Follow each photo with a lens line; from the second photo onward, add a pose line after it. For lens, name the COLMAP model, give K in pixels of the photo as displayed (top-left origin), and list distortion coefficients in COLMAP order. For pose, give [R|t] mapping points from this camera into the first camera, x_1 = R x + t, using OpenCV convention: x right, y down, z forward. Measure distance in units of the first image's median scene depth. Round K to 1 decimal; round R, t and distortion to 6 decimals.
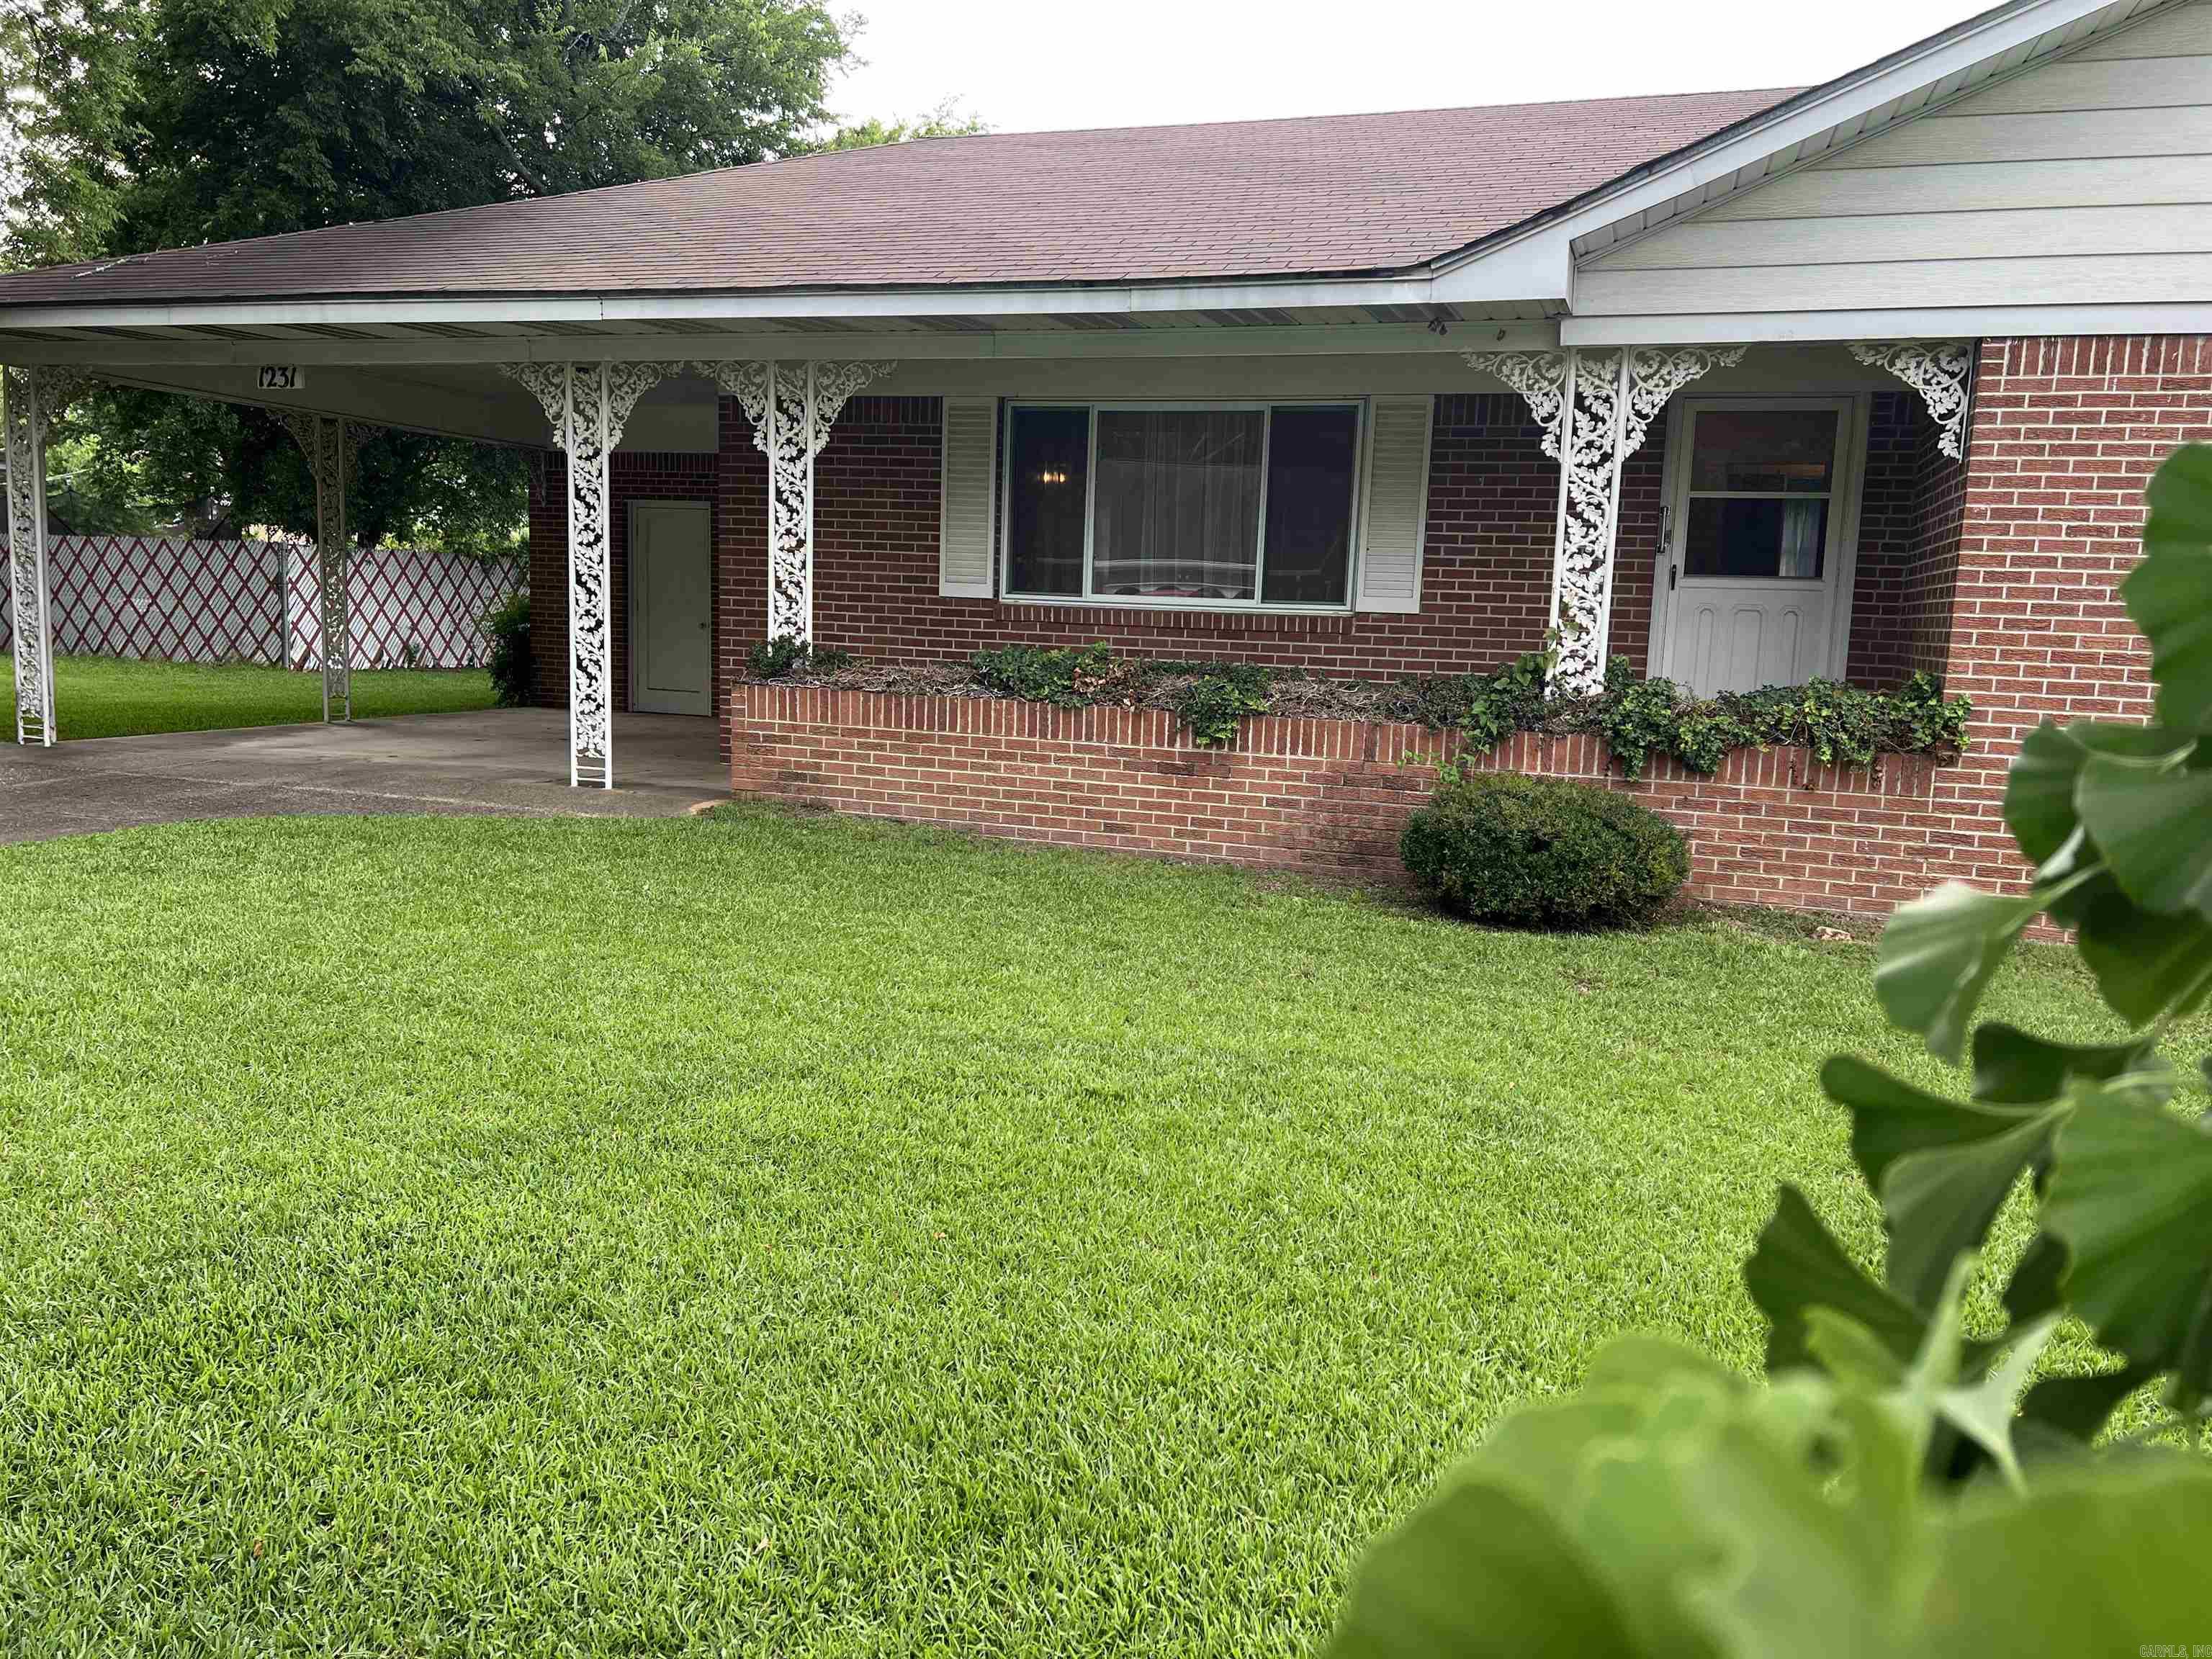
lens RADIAL K [[1649.8, 0, 1088.6], [0, 1649.8, 823.4], [0, 0, 1]] dist [0.066063, -0.076122]
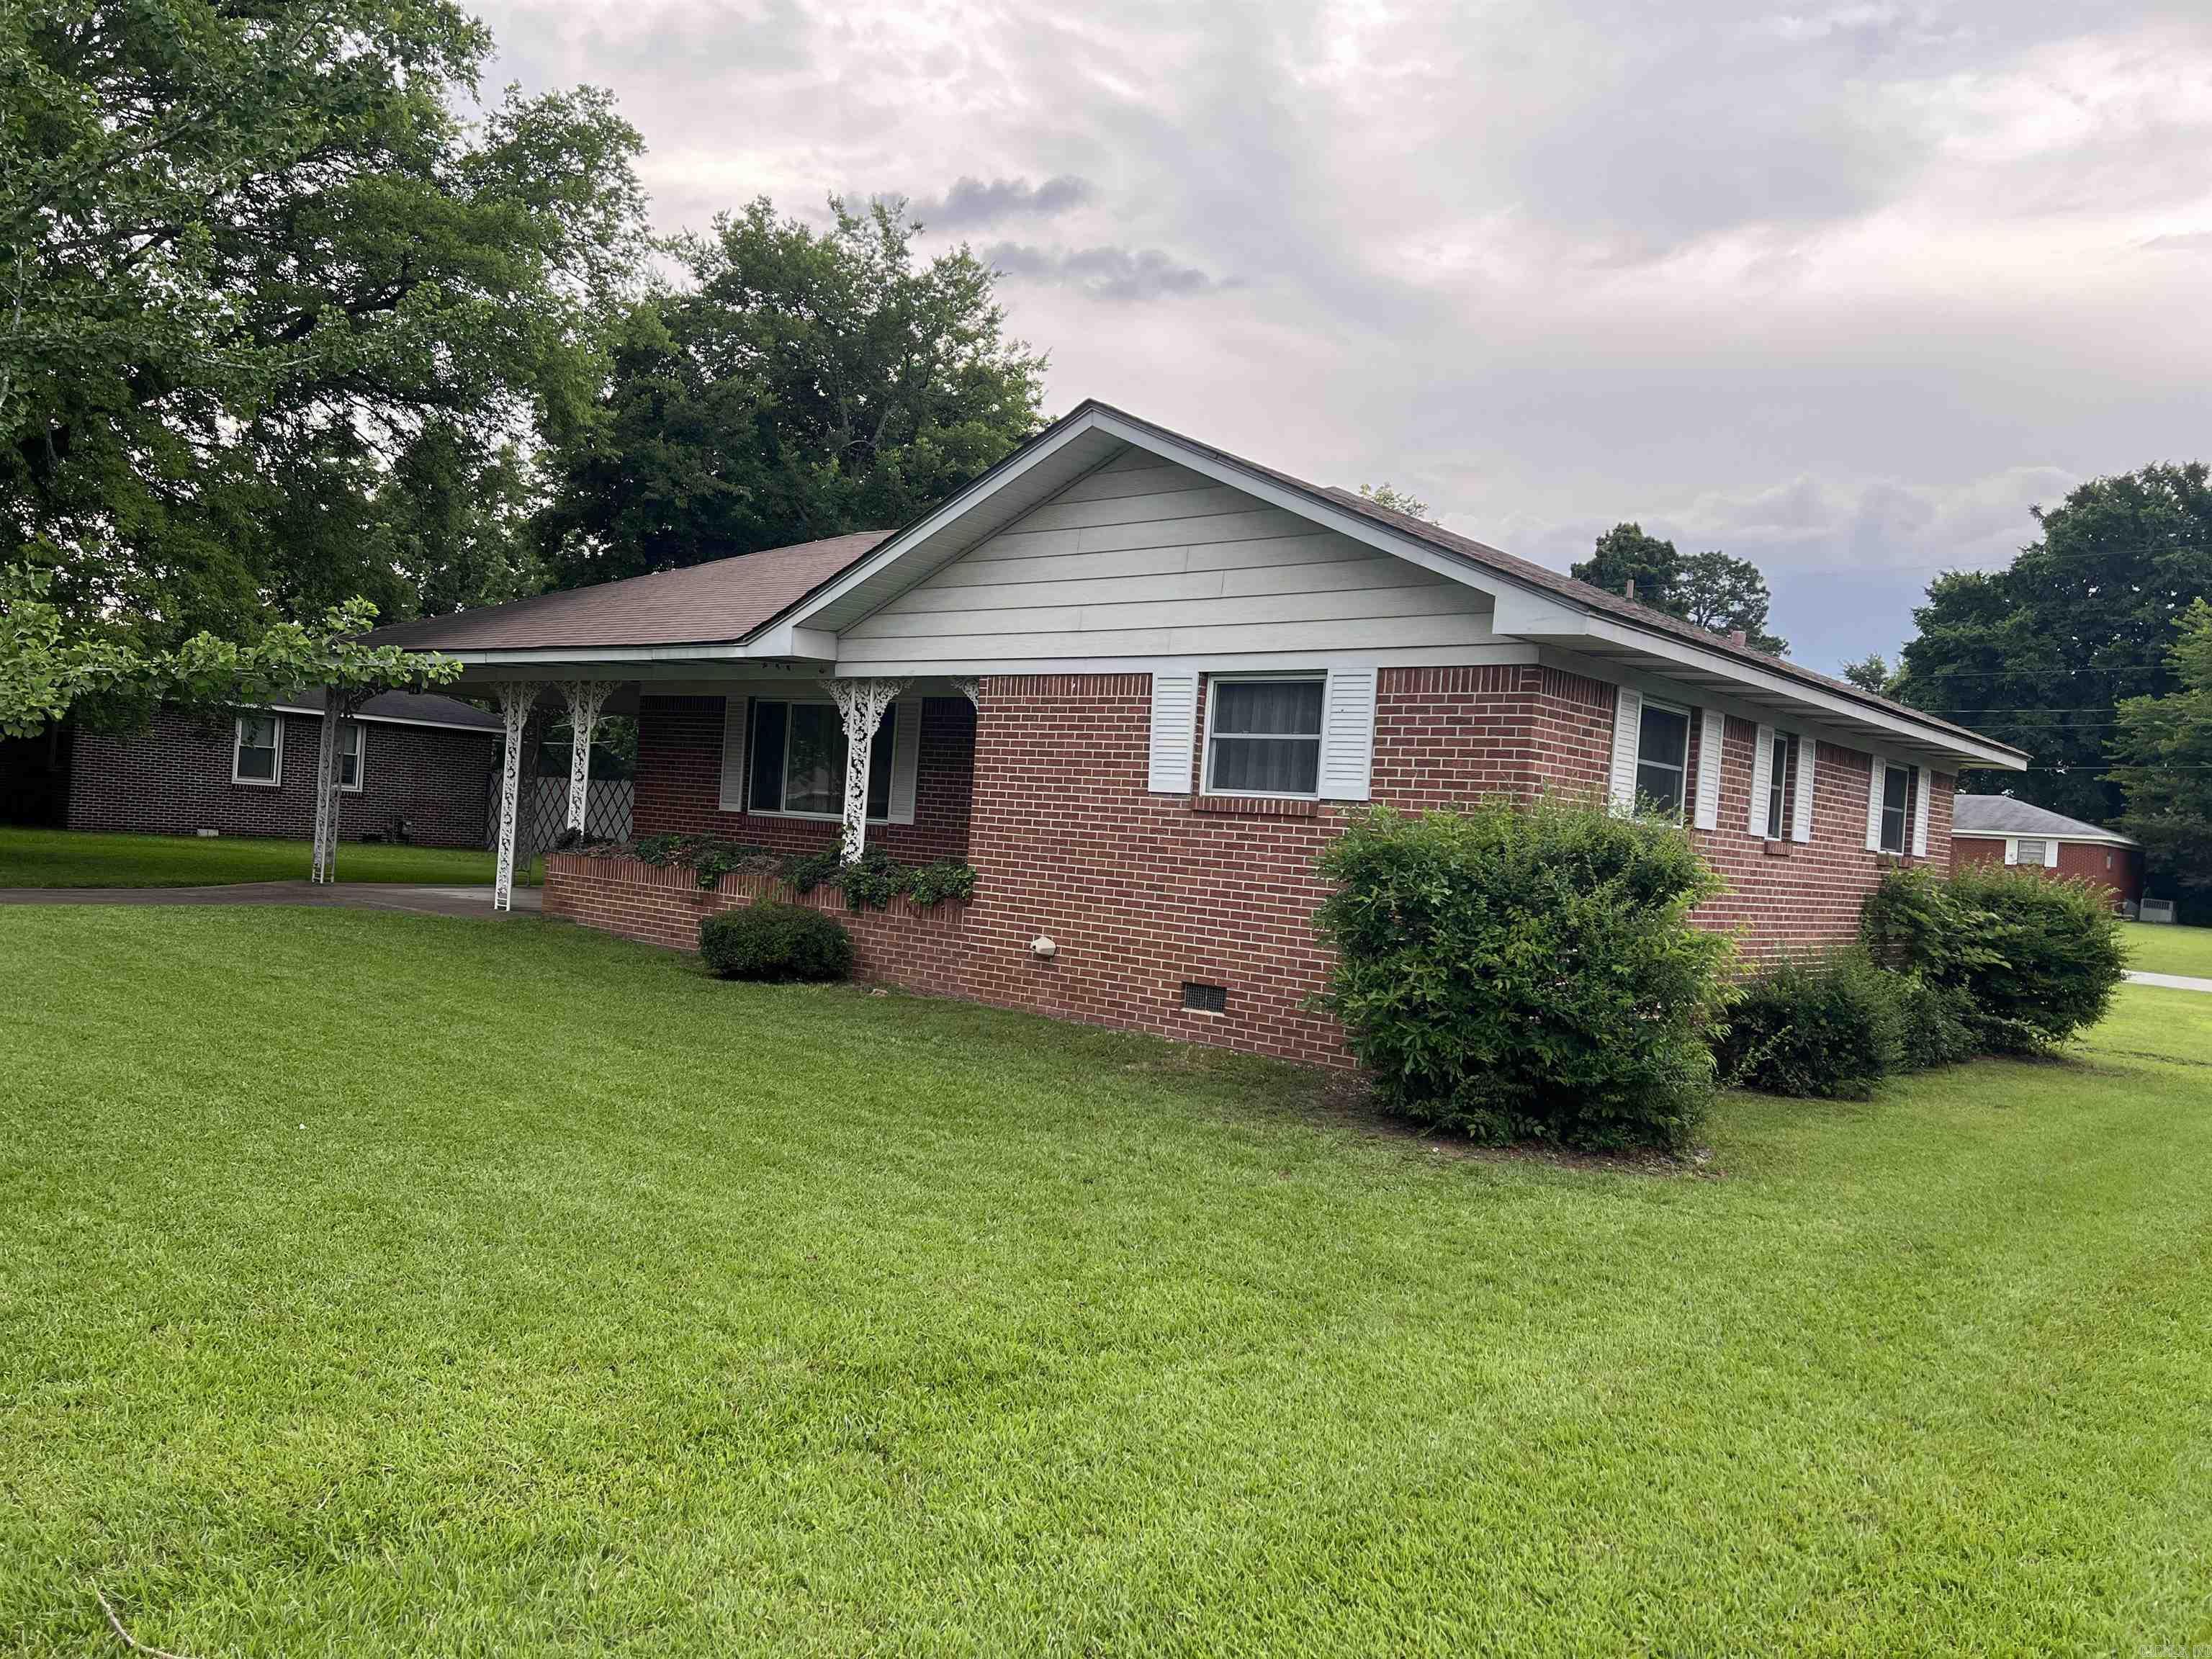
lens RADIAL K [[1649.8, 0, 1106.5], [0, 1649.8, 845.9], [0, 0, 1]] dist [0.066063, -0.076122]
pose [[0.938338, 0.031597, -0.344271, 1.005782], [-0.079894, 0.988678, -0.127016, 0.092372], [0.336360, 0.146689, 0.930239, -0.494346]]
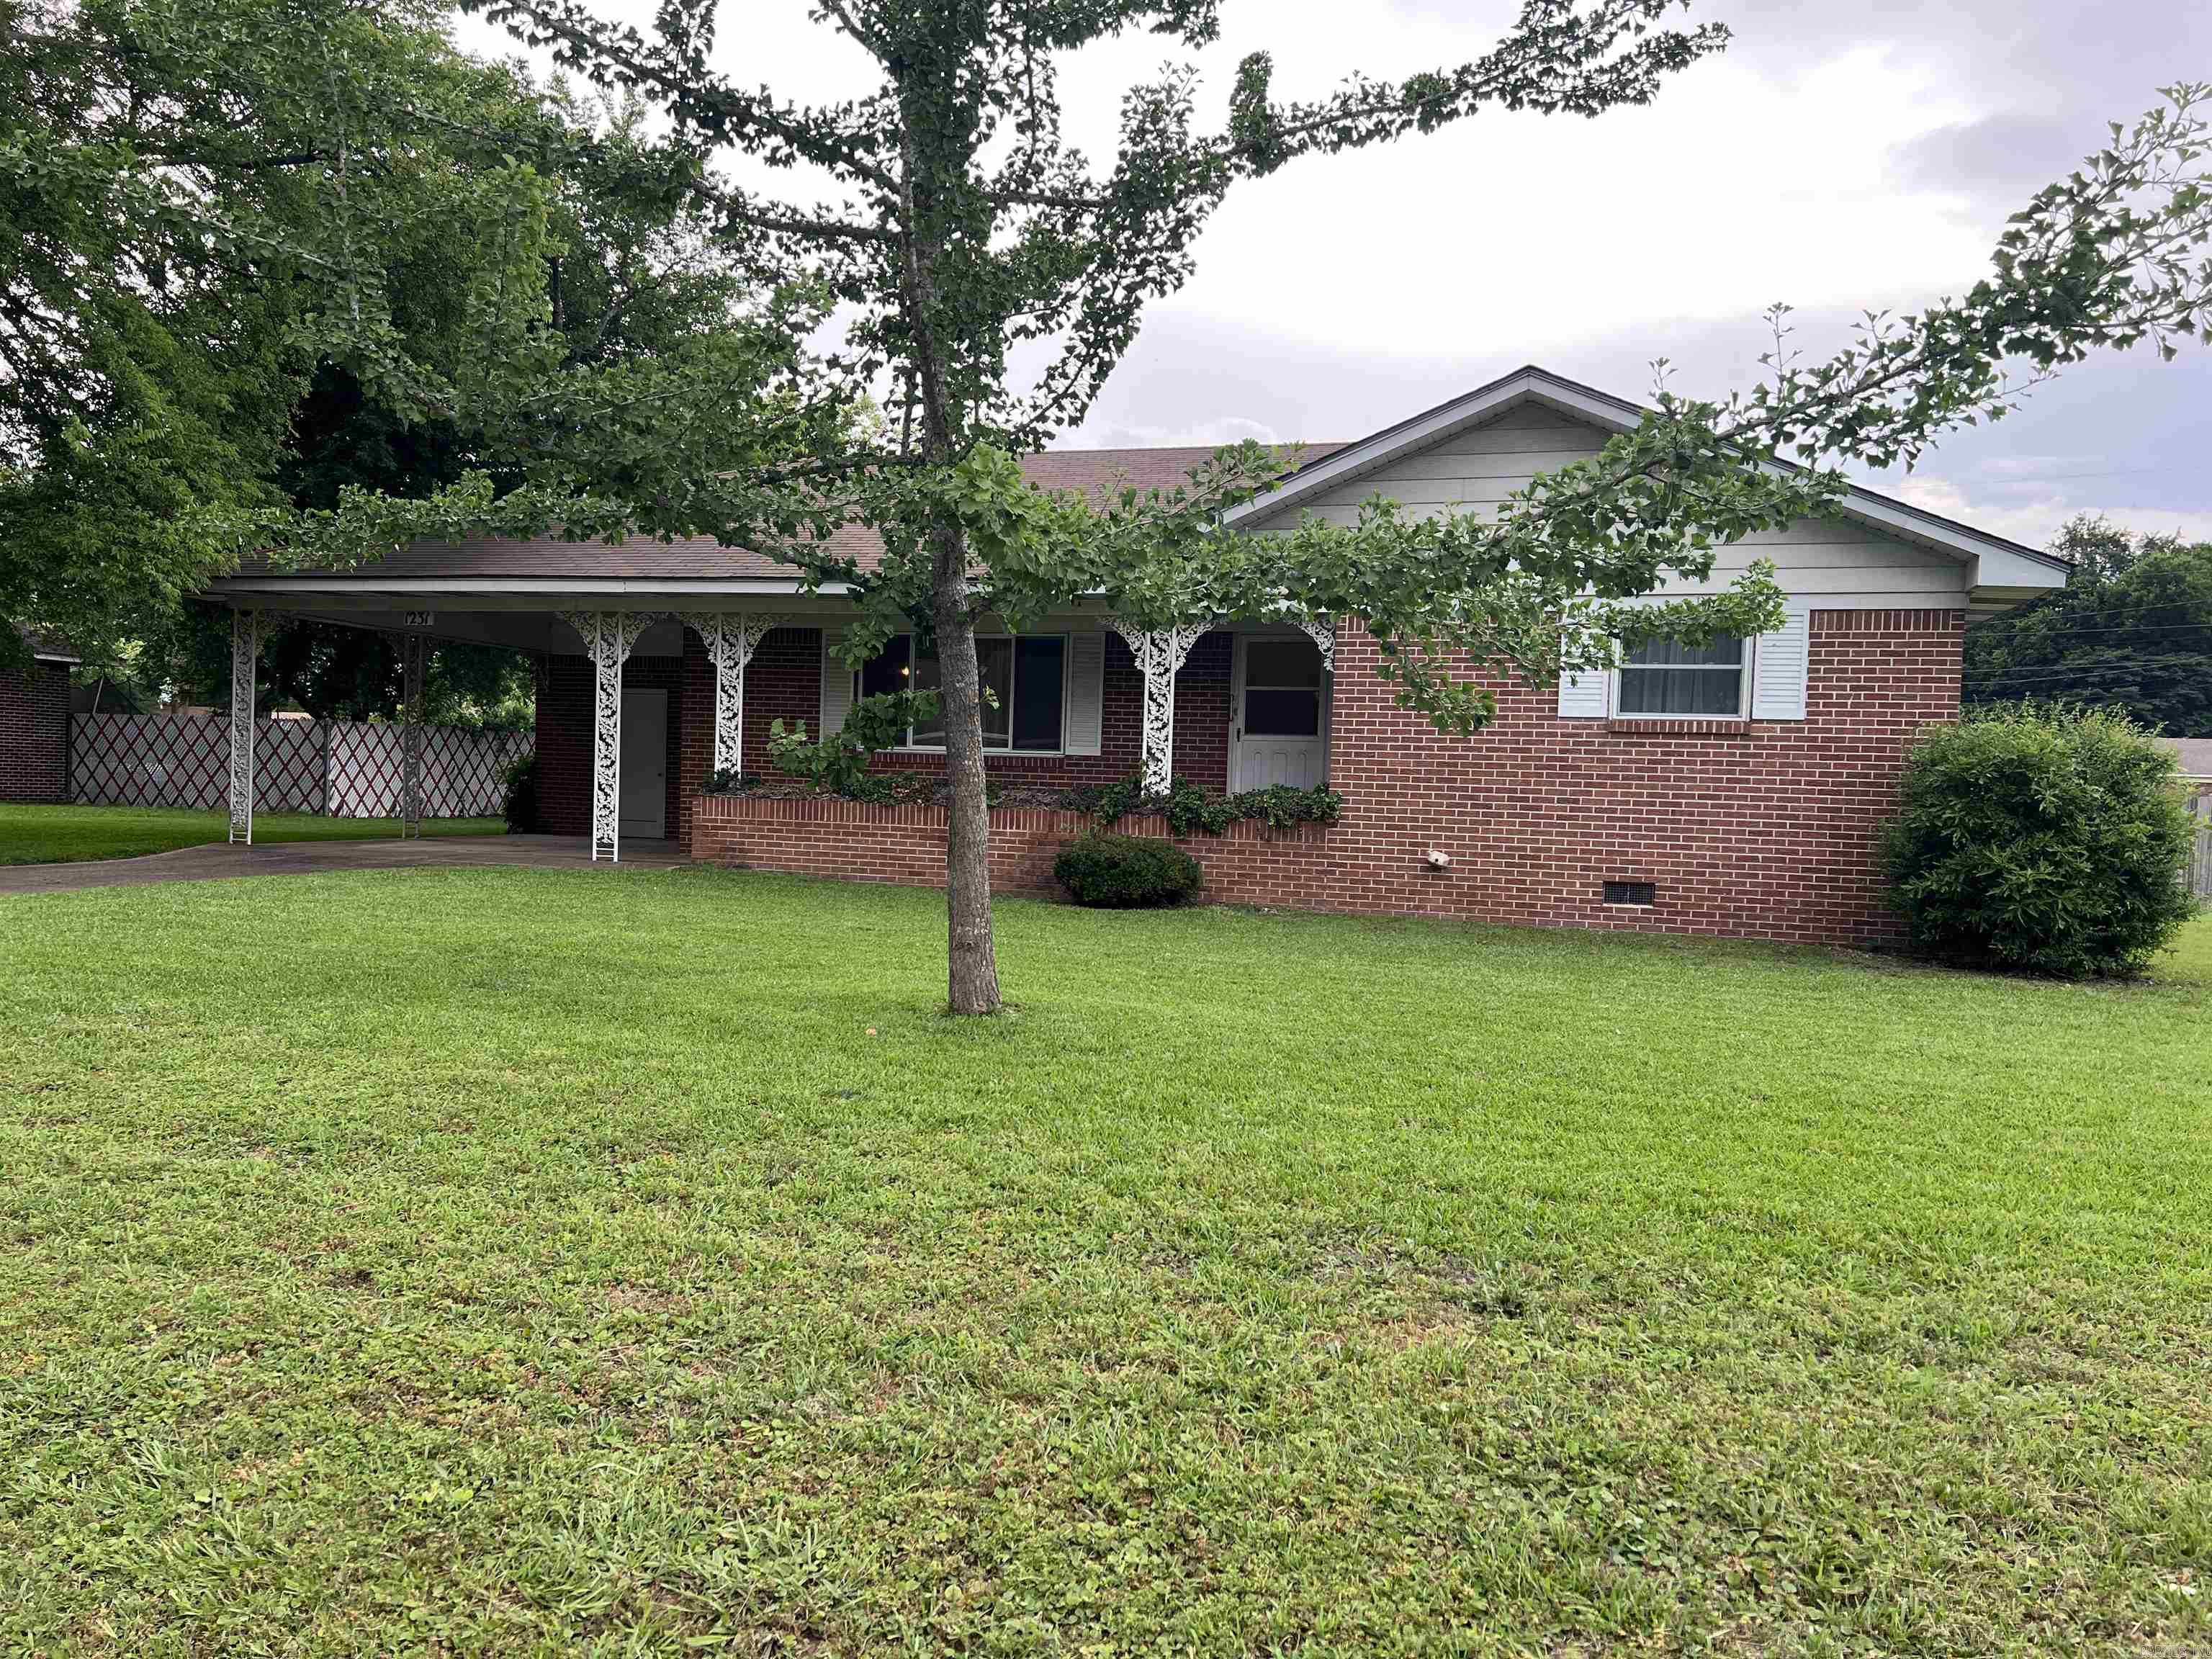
lens RADIAL K [[1649.8, 0, 1104.0], [0, 1649.8, 826.1], [0, 0, 1]] dist [0.066063, -0.076122]
pose [[0.998412, -0.005061, 0.056111, 0.112118], [0.010933, 0.994428, -0.104849, 0.130209], [-0.055267, 0.105296, 0.992904, -0.718102]]
